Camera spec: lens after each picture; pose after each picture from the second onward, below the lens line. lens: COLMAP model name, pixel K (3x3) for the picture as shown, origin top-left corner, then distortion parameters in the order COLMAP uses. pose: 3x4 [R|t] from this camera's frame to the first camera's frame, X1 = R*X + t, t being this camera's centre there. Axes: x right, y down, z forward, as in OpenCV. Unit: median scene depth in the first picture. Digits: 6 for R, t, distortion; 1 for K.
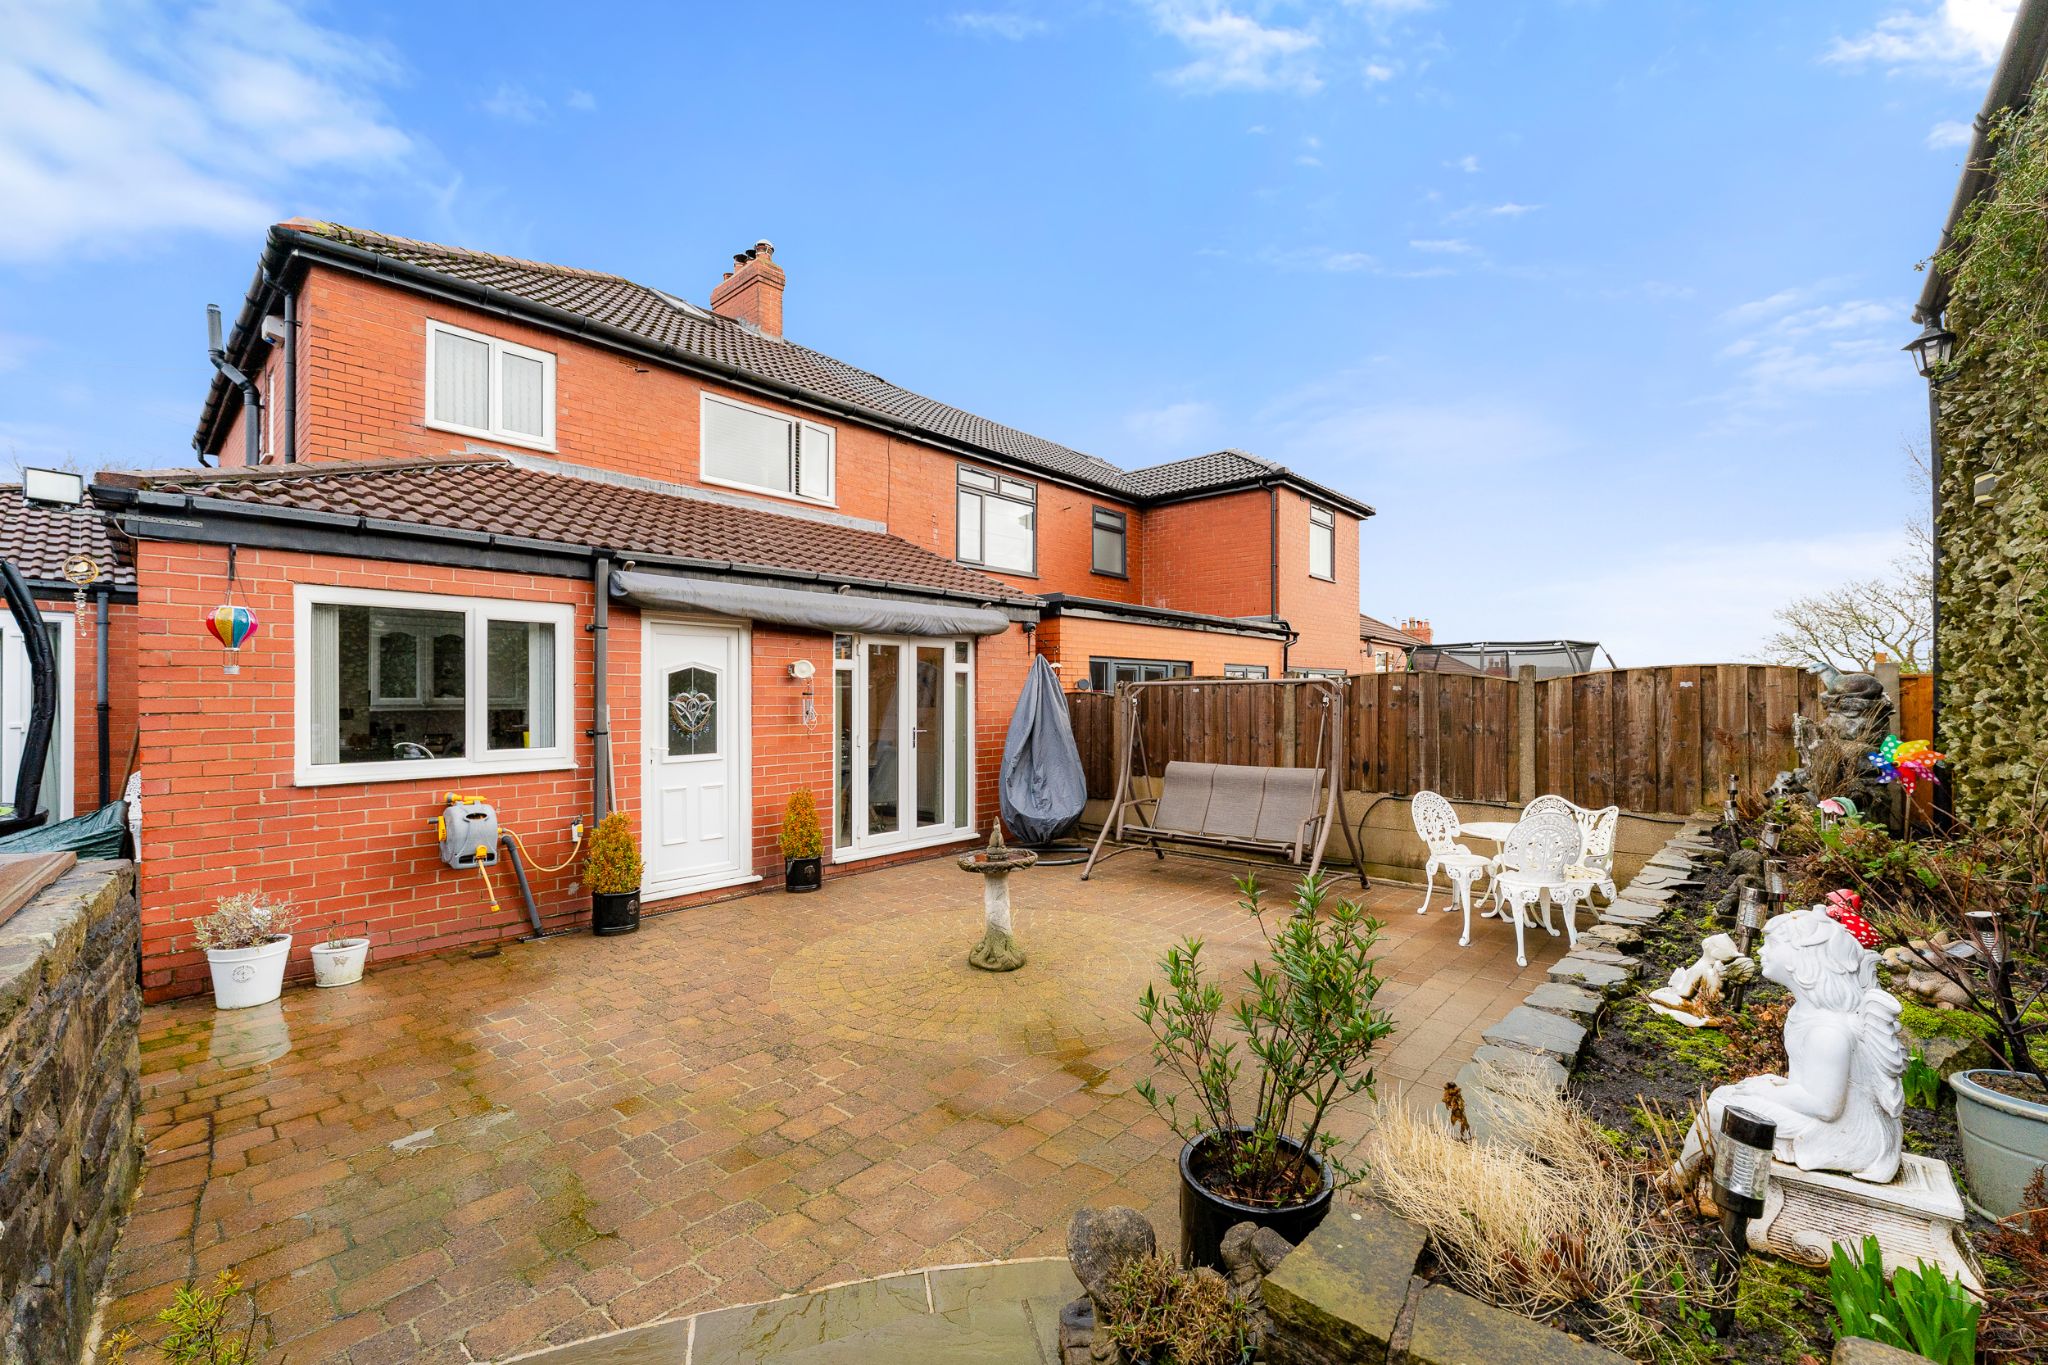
lens RADIAL K [[834.1, 0, 1024.0], [0, 834.1, 682.5], [0, 0, 1]] dist [0.001978, -0.000390]
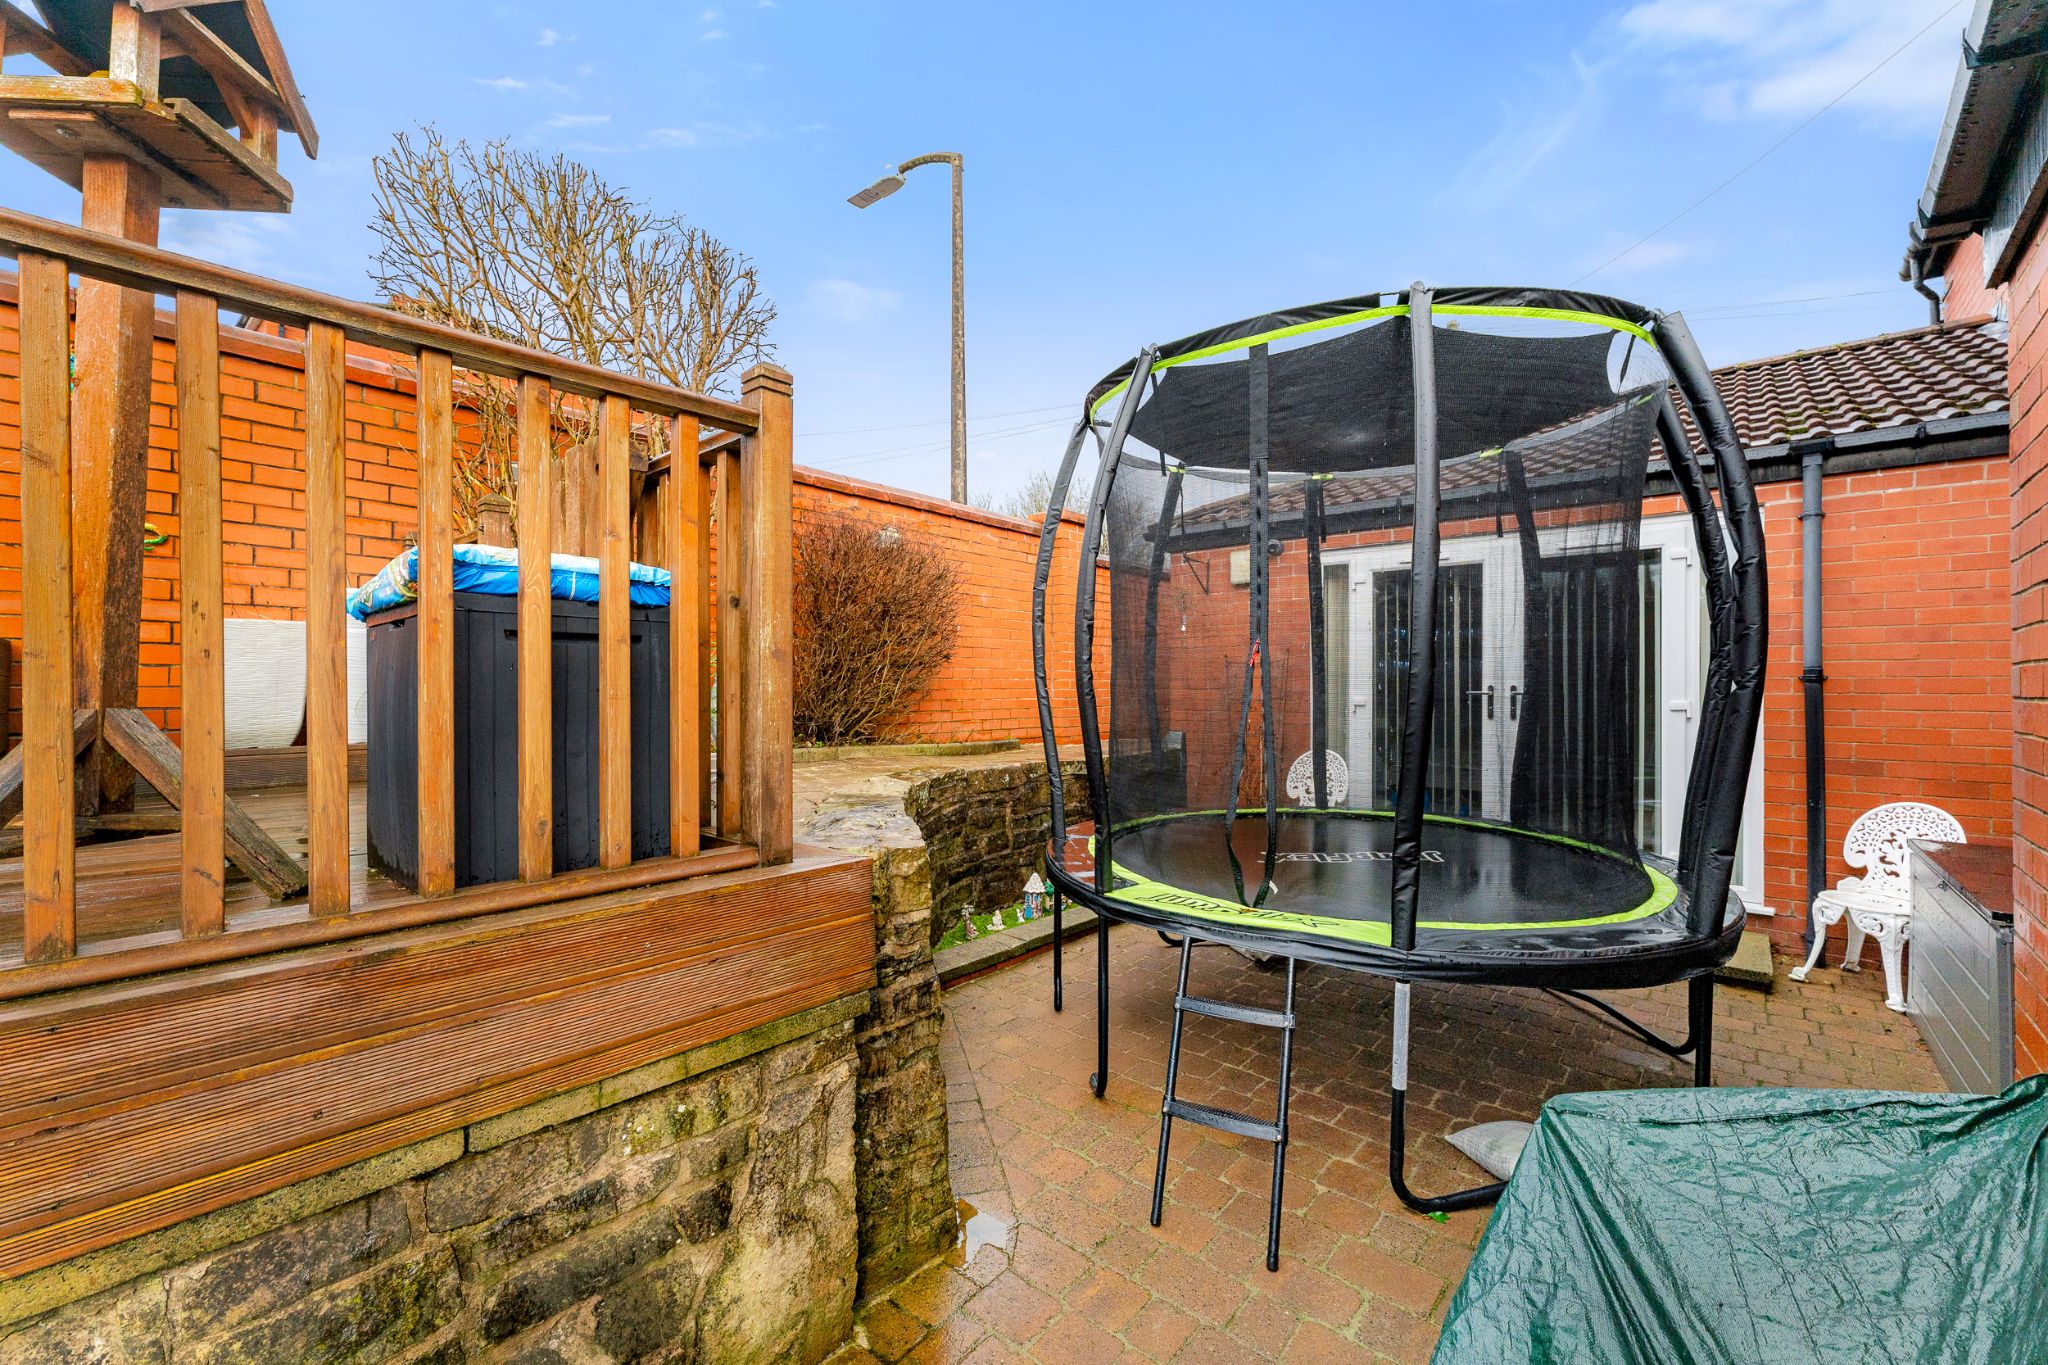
lens RADIAL K [[834.1, 0, 1024.0], [0, 834.1, 682.5], [0, 0, 1]] dist [0.001978, -0.000390]
pose [[0.029054, -0.001082, -0.999577, -0.427913], [0.008354, 0.999965, -0.000839, 0.021561], [0.999543, -0.008326, 0.029062, 0.352910]]
